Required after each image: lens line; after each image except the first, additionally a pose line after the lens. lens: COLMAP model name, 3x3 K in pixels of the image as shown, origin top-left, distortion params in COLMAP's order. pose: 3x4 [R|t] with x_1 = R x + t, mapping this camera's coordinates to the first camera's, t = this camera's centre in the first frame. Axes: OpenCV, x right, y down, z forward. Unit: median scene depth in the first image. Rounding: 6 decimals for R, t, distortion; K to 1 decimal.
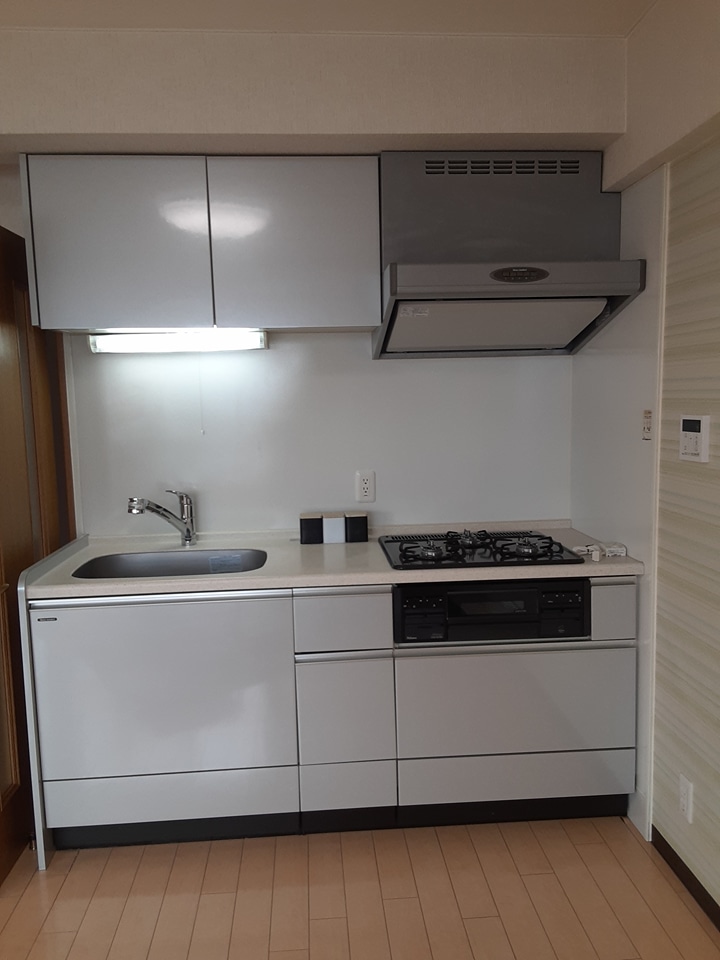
lens RADIAL K [[782.9, 0, 360.0], [0, 782.9, 480.0], [0, 0, 1]] dist [0.170259, -0.240786]
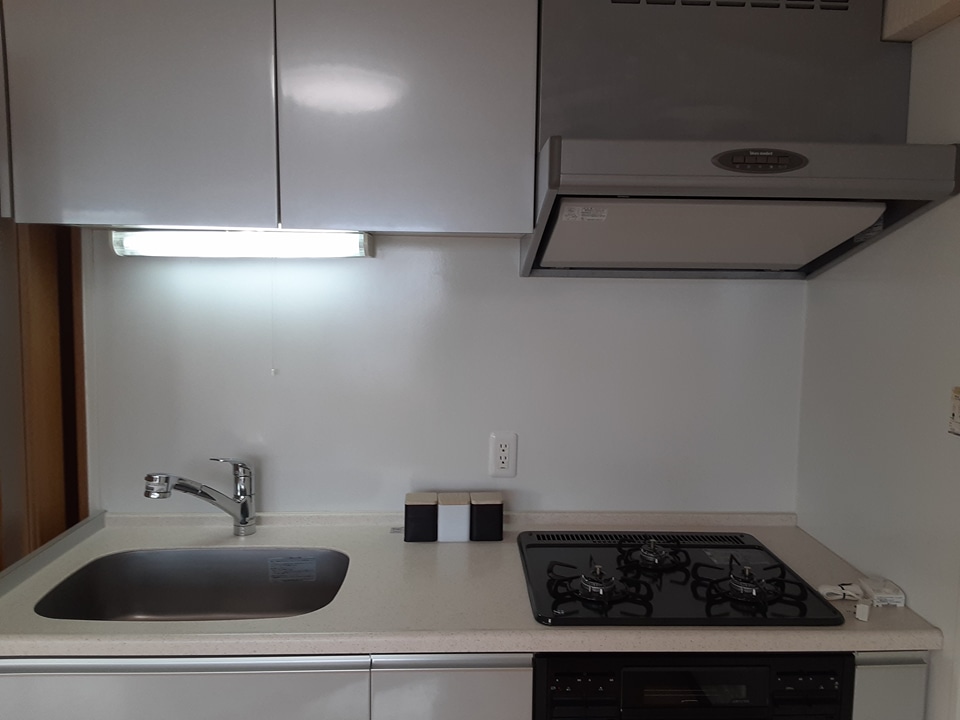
lens RADIAL K [[782.9, 0, 480.0], [0, 782.9, 360.0], [0, 0, 1]] dist [0.170259, -0.240786]
pose [[0.998286, 0.041458, -0.041301, 0.013595], [-0.041889, 0.999076, -0.009631, -0.078302], [0.040864, 0.011345, 0.999100, 0.327838]]
